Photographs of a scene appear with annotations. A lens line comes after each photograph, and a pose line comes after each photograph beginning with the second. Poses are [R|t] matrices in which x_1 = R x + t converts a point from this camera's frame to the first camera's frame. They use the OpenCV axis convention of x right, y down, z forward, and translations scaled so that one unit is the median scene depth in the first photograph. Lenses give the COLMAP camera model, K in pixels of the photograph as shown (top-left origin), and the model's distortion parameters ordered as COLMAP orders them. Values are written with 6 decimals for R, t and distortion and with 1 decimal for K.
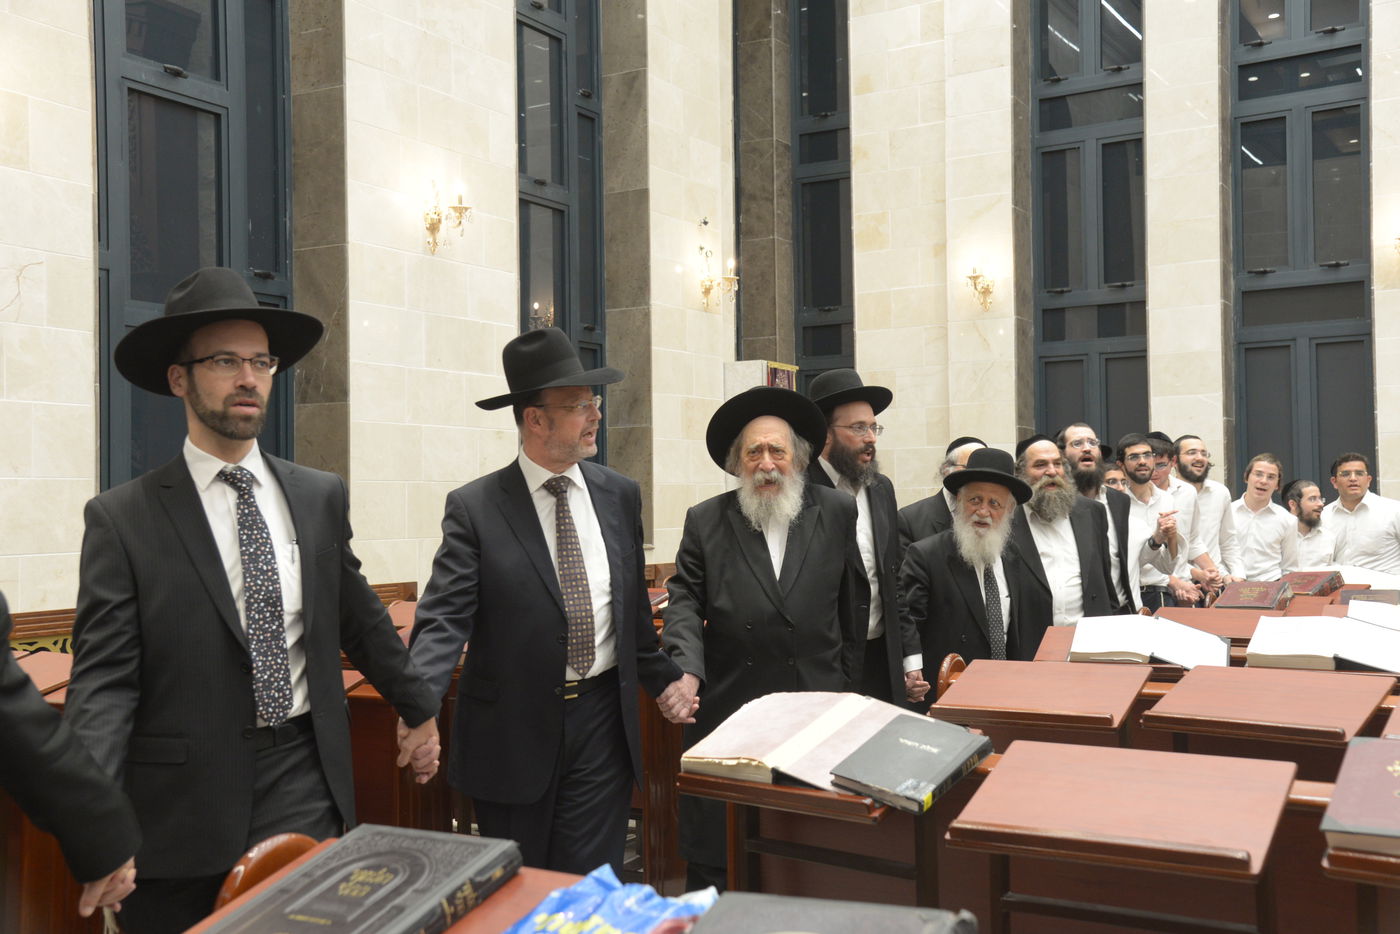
lens RADIAL K [[1509.7, 0, 702.8], [0, 1509.7, 465.8], [0, 0, 1]] dist [0.000188, 0.000000]
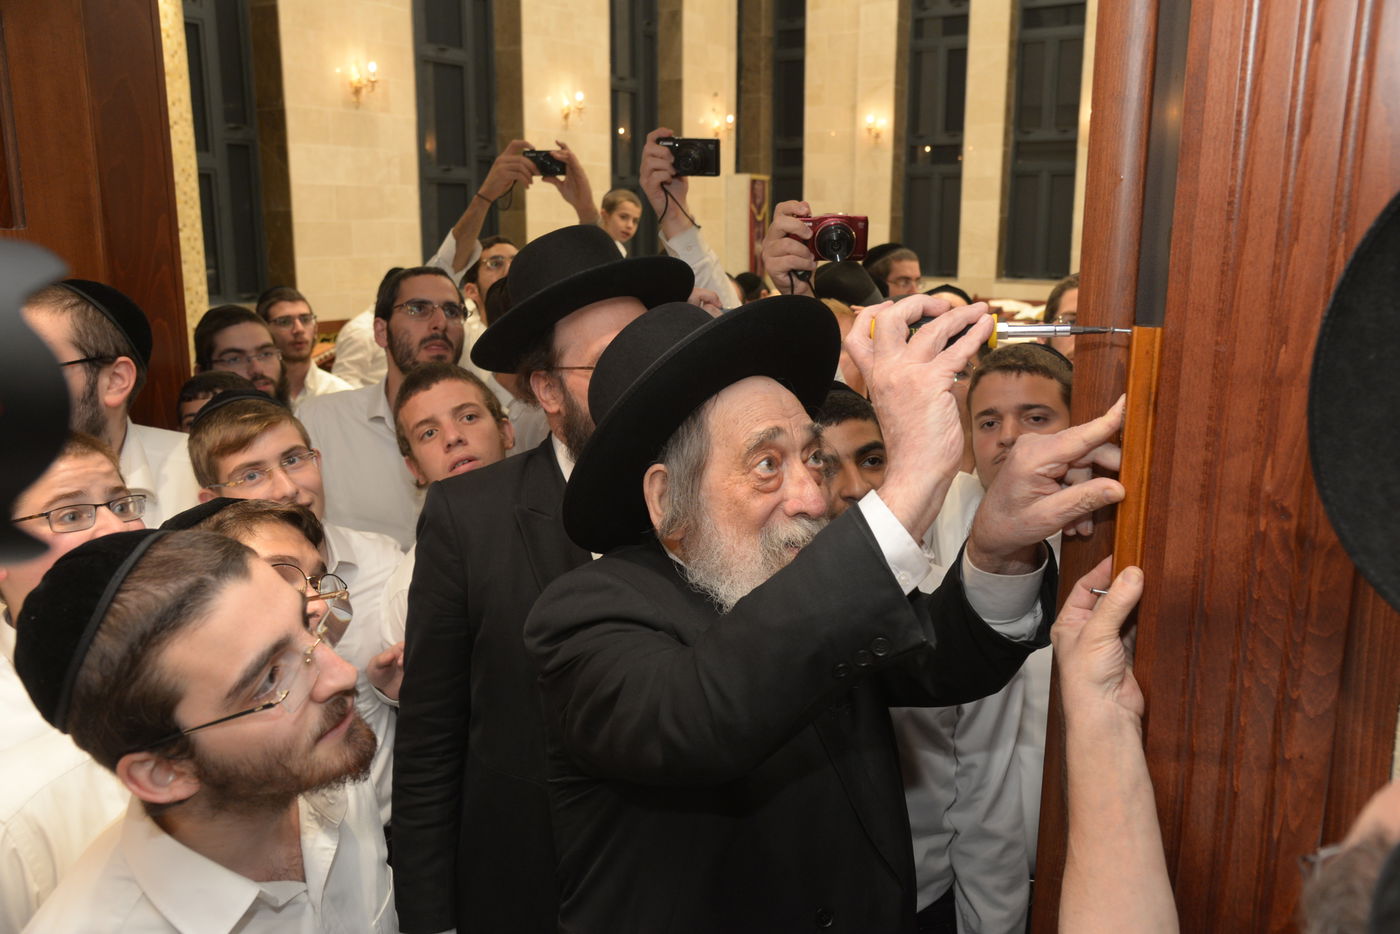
lens RADIAL K [[1243.7, 0, 702.4], [0, 1243.7, 468.7], [0, 0, 1]] dist [0.004542, -0.001162]
pose [[0.998345, 0.029788, -0.049185, 0.072499], [-0.017845, 0.973625, 0.227455, -0.068014], [0.054663, -0.226201, 0.972546, -0.532251]]
